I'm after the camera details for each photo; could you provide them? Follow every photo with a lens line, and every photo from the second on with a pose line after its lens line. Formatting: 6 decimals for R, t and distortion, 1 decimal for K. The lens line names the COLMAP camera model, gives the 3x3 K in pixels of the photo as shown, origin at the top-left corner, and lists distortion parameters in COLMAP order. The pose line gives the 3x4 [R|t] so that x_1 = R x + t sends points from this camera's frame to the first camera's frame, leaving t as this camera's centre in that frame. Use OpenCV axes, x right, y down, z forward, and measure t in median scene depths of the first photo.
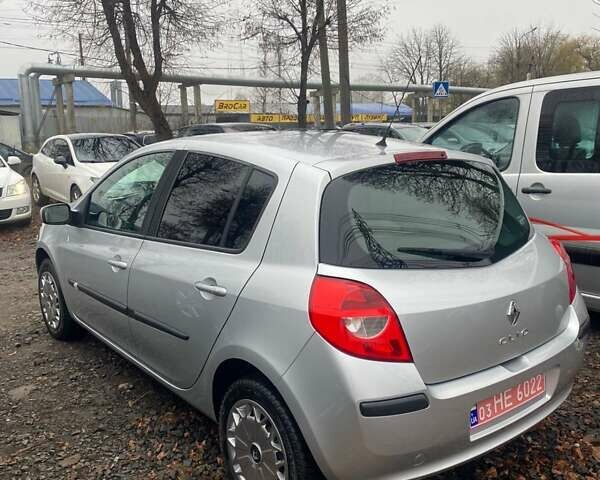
lens RADIAL K [[631.7, 0, 300.0], [0, 631.7, 240.0], [0, 0, 1]] dist [0.132547, -0.308356]
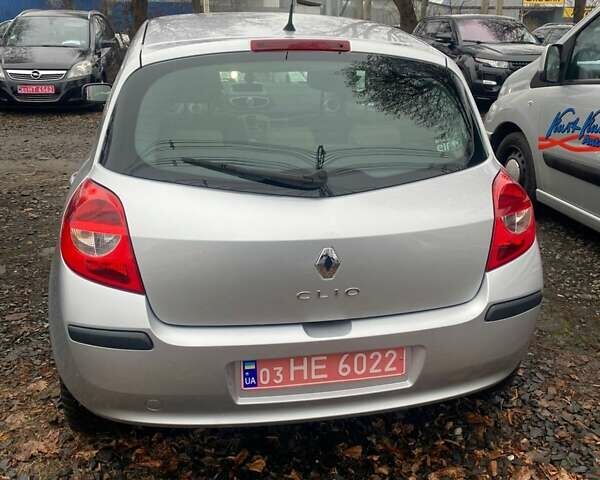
lens RADIAL K [[631.7, 0, 300.0], [0, 631.7, 240.0], [0, 0, 1]] dist [0.132547, -0.308356]
pose [[0.875303, 0.179078, -0.449194, 0.647242], [-0.108815, 0.978020, 0.177865, -0.043864], [0.471172, -0.106807, 0.875551, 0.335502]]
